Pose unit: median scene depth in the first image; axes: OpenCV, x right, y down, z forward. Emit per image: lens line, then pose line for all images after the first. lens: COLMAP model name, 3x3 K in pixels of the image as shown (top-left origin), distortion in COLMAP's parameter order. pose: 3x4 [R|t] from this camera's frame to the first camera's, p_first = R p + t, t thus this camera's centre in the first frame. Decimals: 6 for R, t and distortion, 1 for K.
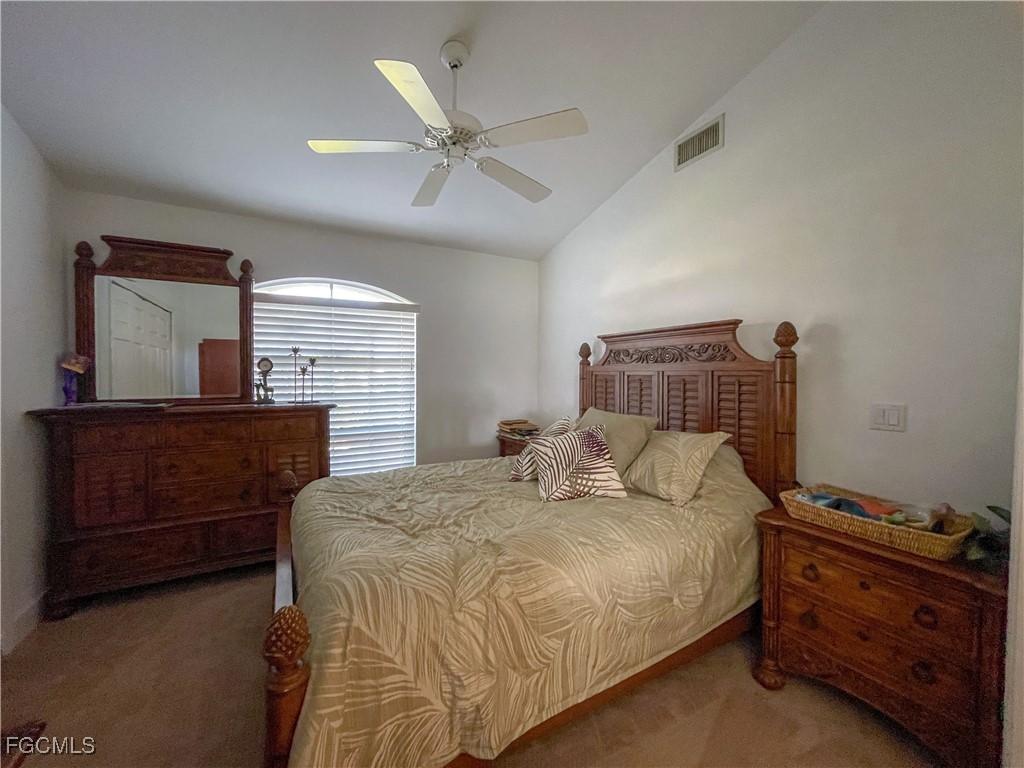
lens RADIAL K [[414.1, 0, 513.4], [0, 414.1, 380.6], [0, 0, 1]] dist [0.010682, 0.000045]
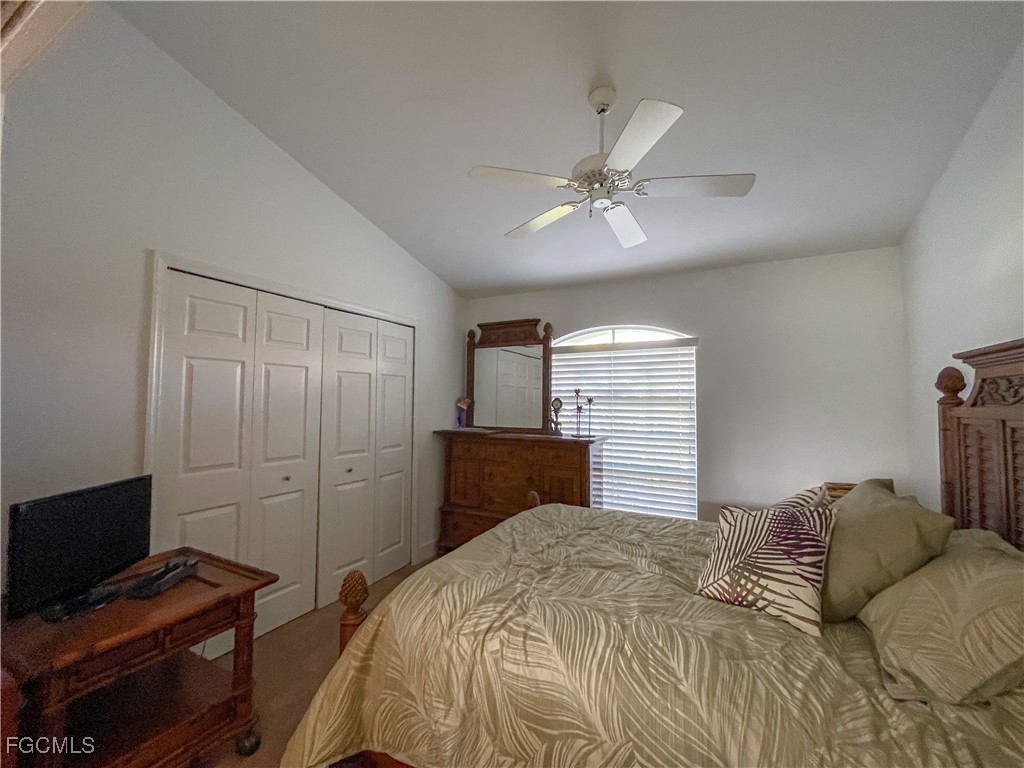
lens RADIAL K [[416.4, 0, 512.7], [0, 416.4, 381.2], [0, 0, 1]] dist [-0.000448, -0.000273]
pose [[0.554602, -0.039889, -0.831159, 0.378798], [-0.024359, 0.997644, -0.064132, -0.023255], [0.831759, 0.055815, 0.552323, 0.207782]]
